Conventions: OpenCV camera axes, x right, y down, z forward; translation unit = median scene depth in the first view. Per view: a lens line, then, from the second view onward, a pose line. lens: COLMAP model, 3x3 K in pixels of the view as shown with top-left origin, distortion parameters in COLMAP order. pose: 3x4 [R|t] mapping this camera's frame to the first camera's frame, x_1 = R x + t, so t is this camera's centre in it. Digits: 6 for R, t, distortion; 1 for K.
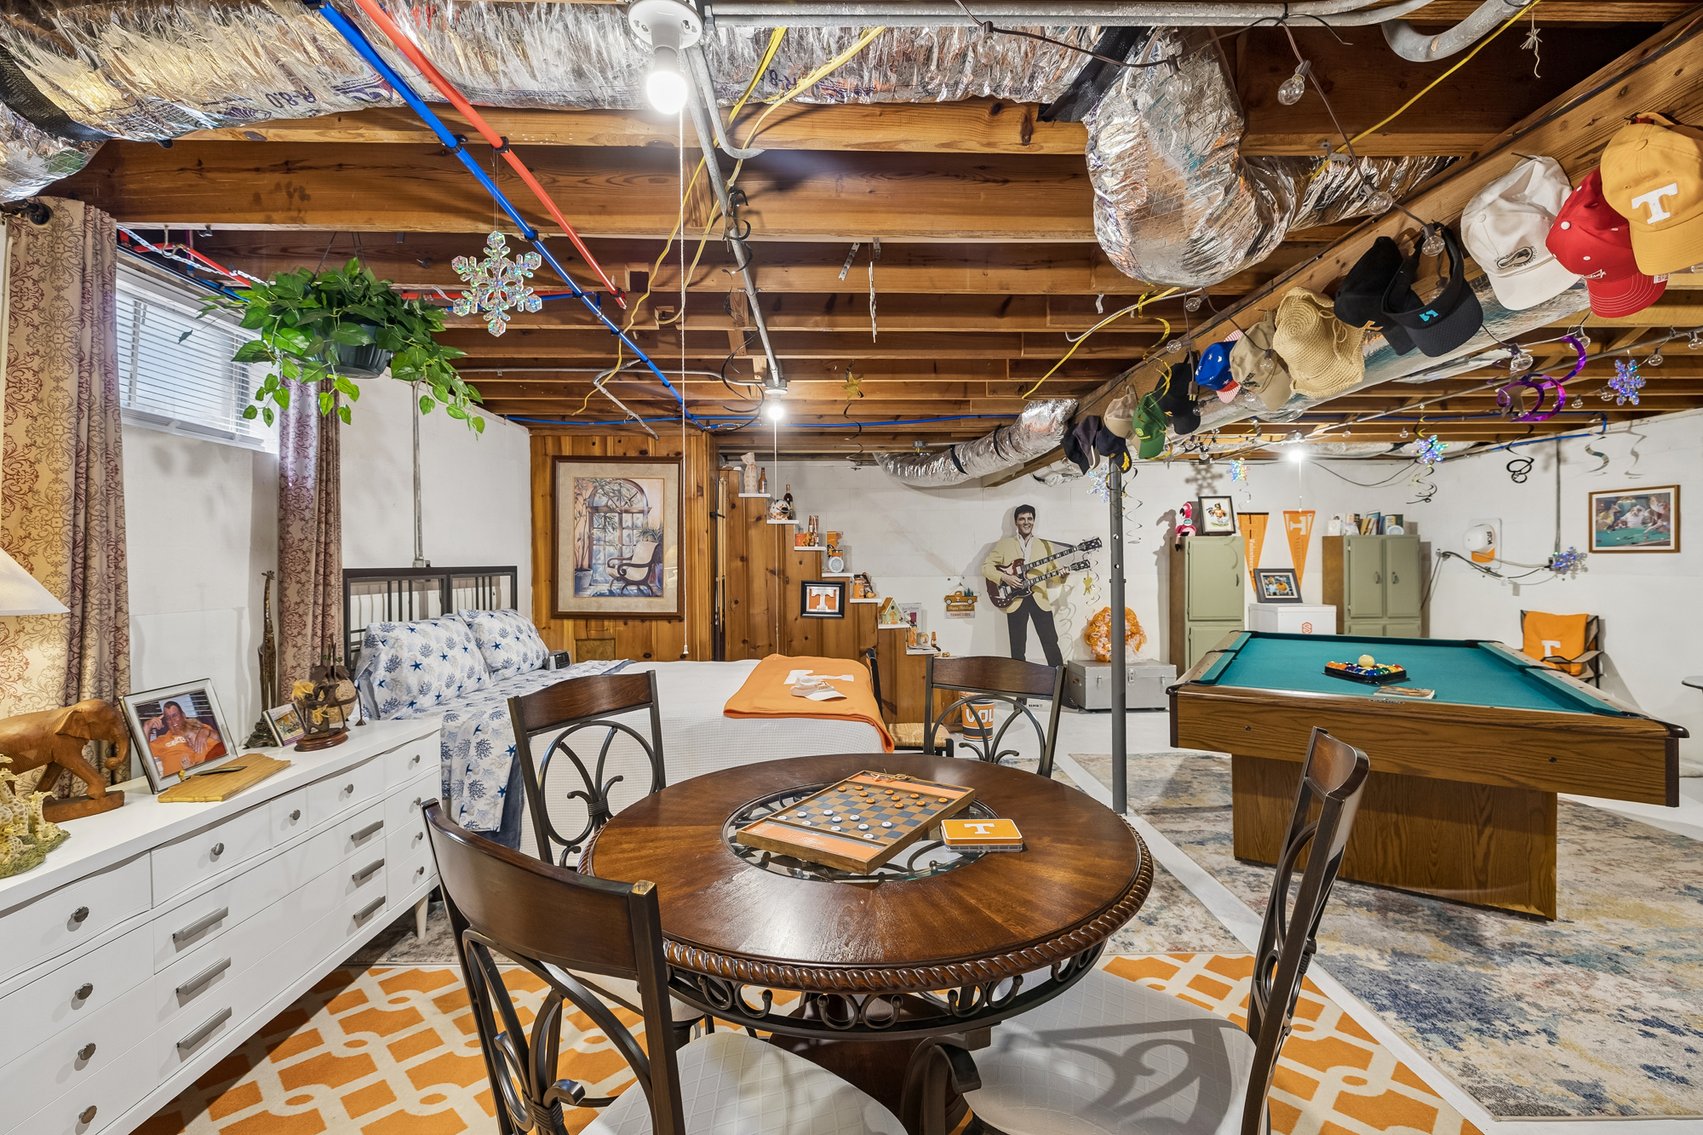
lens RADIAL K [[718.6, 0, 849.2], [0, 718.6, 561.1], [0, 0, 1]] dist [-0.001918, -0.001791]
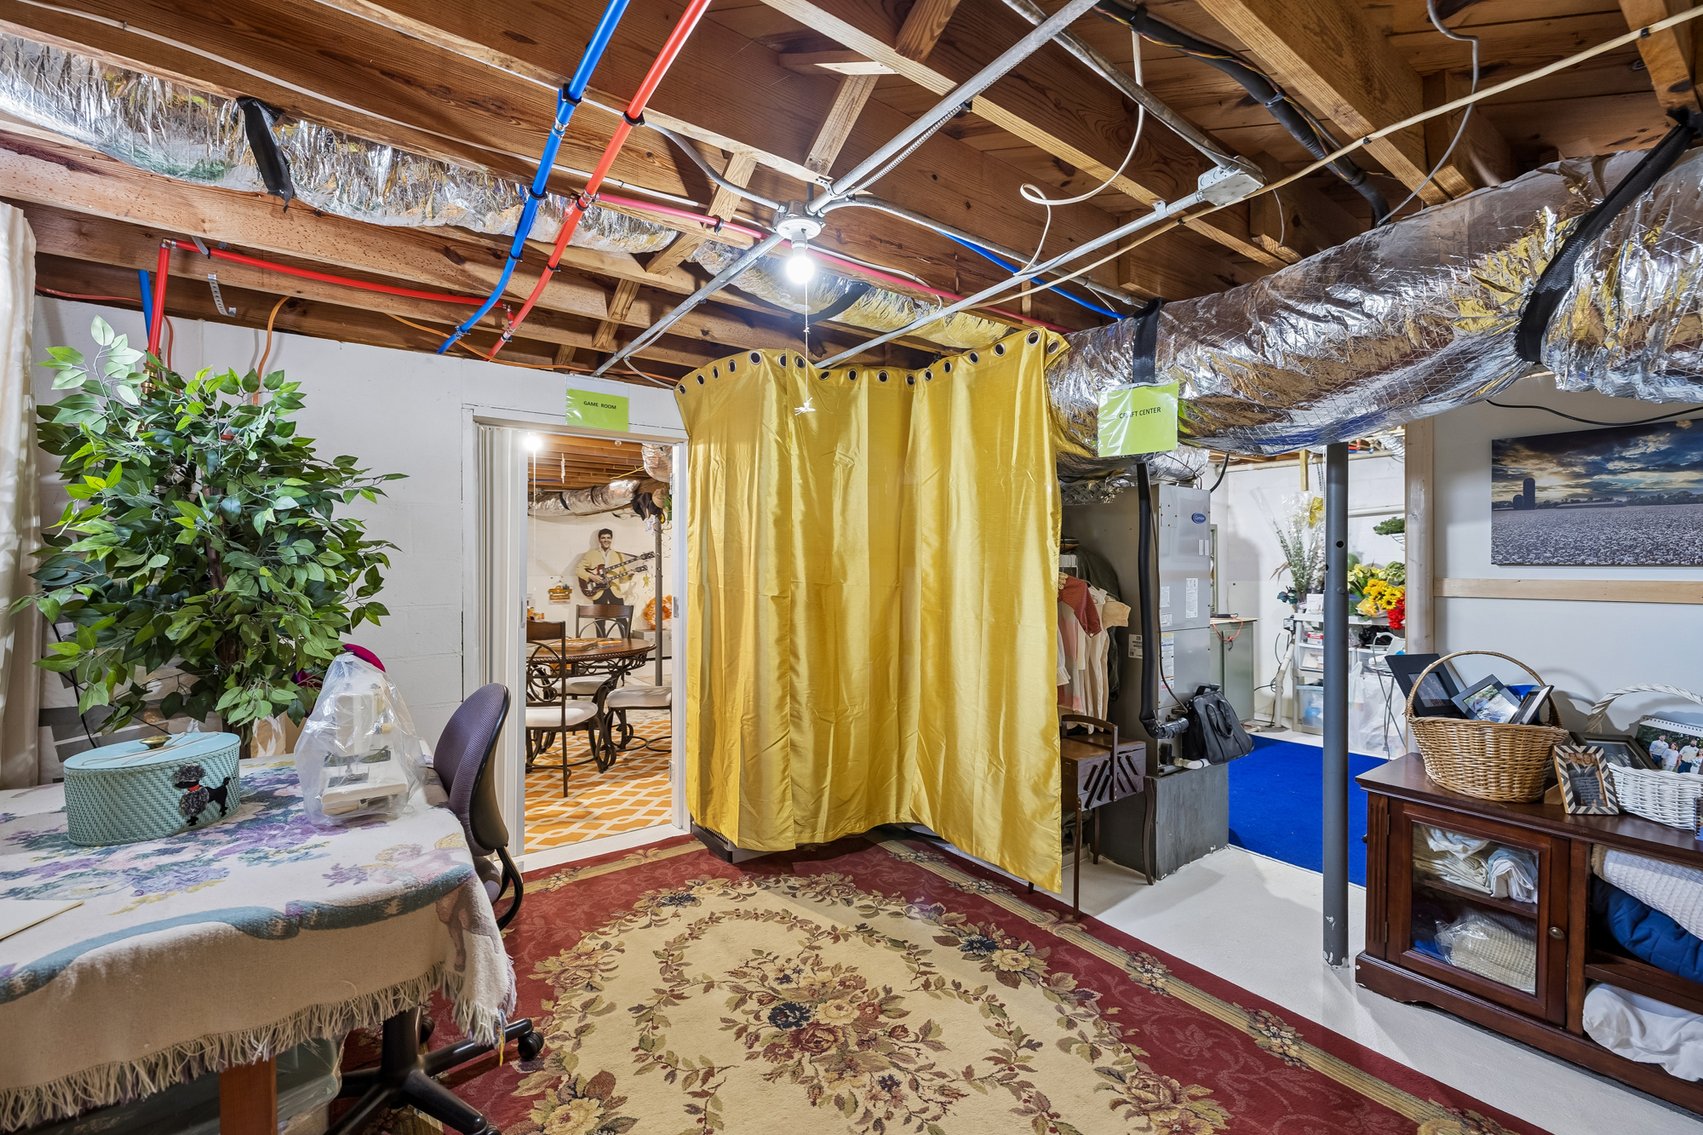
lens RADIAL K [[718.6, 0, 855.3], [0, 718.6, 565.9], [0, 0, 1]] dist [-0.001918, -0.001791]
pose [[0.826546, 0.008030, 0.562812, -0.181700], [-0.008472, 0.999962, -0.001824, -0.001564], [-0.562805, -0.003261, 0.826583, -0.581181]]
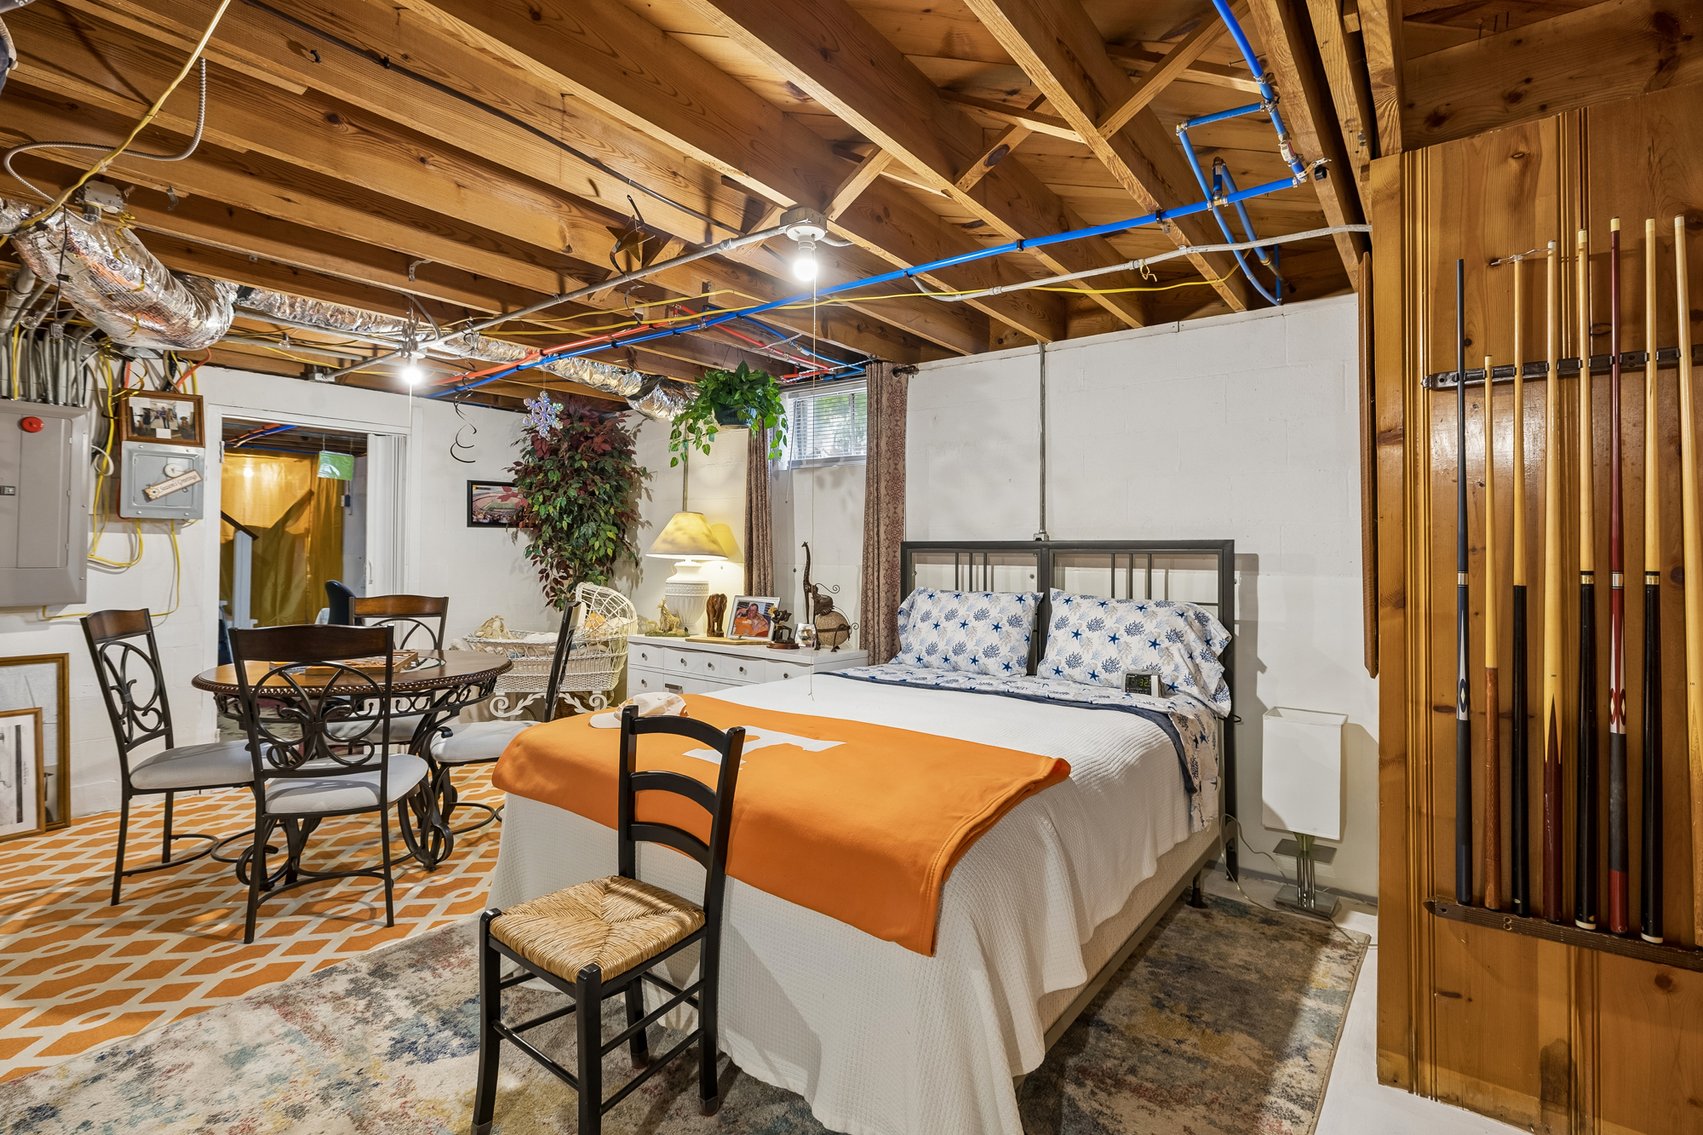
lens RADIAL K [[787.9, 0, 854.7], [0, 787.9, 550.6], [0, 0, 1]] dist [-0.014140, 0.000433]
pose [[-0.623201, -0.004447, -0.782049, 0.219972], [-0.002988, 0.999990, -0.003305, 0.015463], [0.782056, 0.000277, -0.623209, 0.869627]]
